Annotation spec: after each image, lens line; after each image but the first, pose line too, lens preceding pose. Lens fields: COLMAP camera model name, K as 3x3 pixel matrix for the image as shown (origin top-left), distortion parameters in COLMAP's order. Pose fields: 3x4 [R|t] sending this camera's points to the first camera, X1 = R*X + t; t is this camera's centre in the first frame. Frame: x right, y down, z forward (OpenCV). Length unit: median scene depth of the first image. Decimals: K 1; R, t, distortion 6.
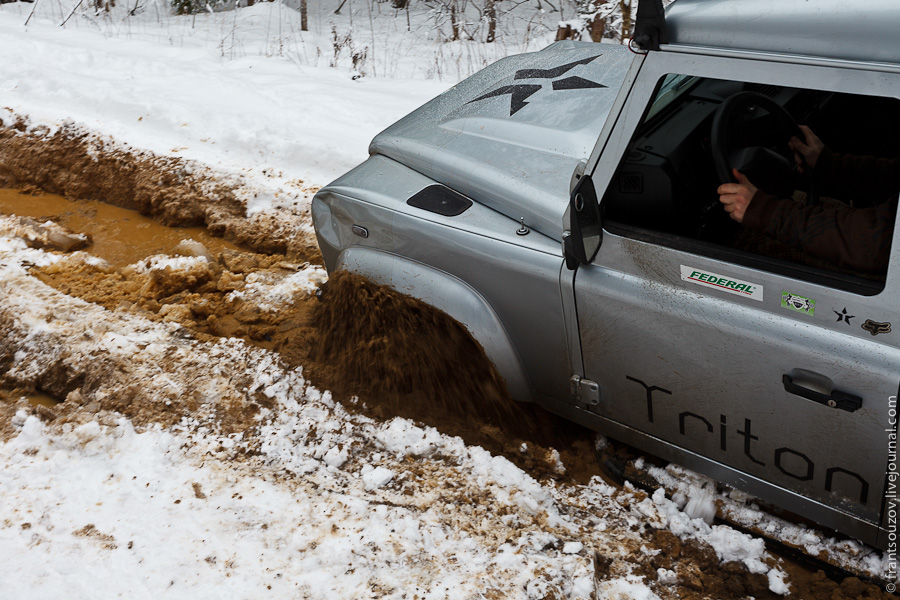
lens RADIAL K [[896.6, 0, 448.4], [0, 896.6, 300.0], [0, 0, 1]] dist [-0.007616, 0.000000]
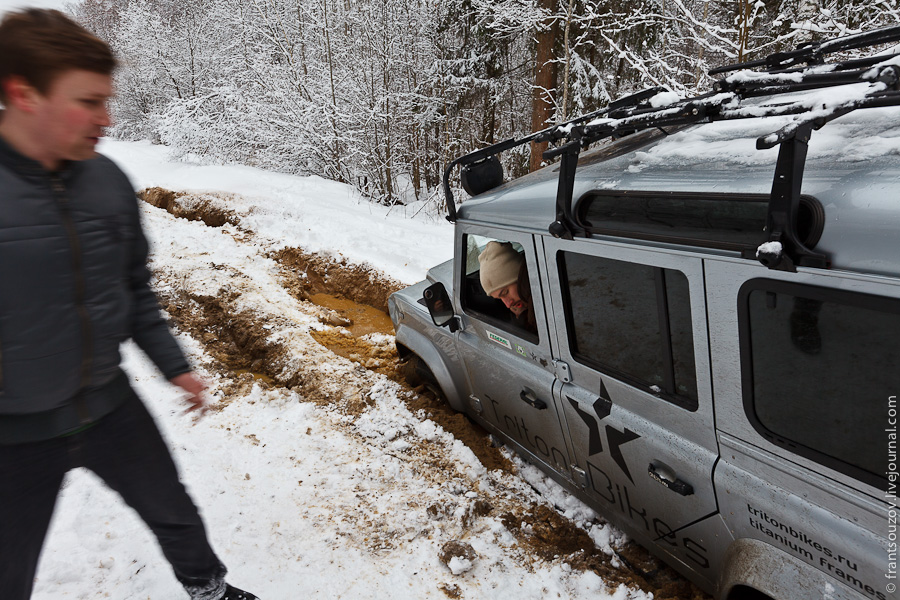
lens RADIAL K [[617.4, 0, 448.5], [0, 617.4, 306.4], [0, 0, 1]] dist [0.013082, 0.000919]
pose [[0.918188, 0.092795, -0.385123, 0.416931], [-0.157068, 0.977774, -0.138879, 0.070527], [0.363676, 0.188007, 0.912356, -0.150795]]
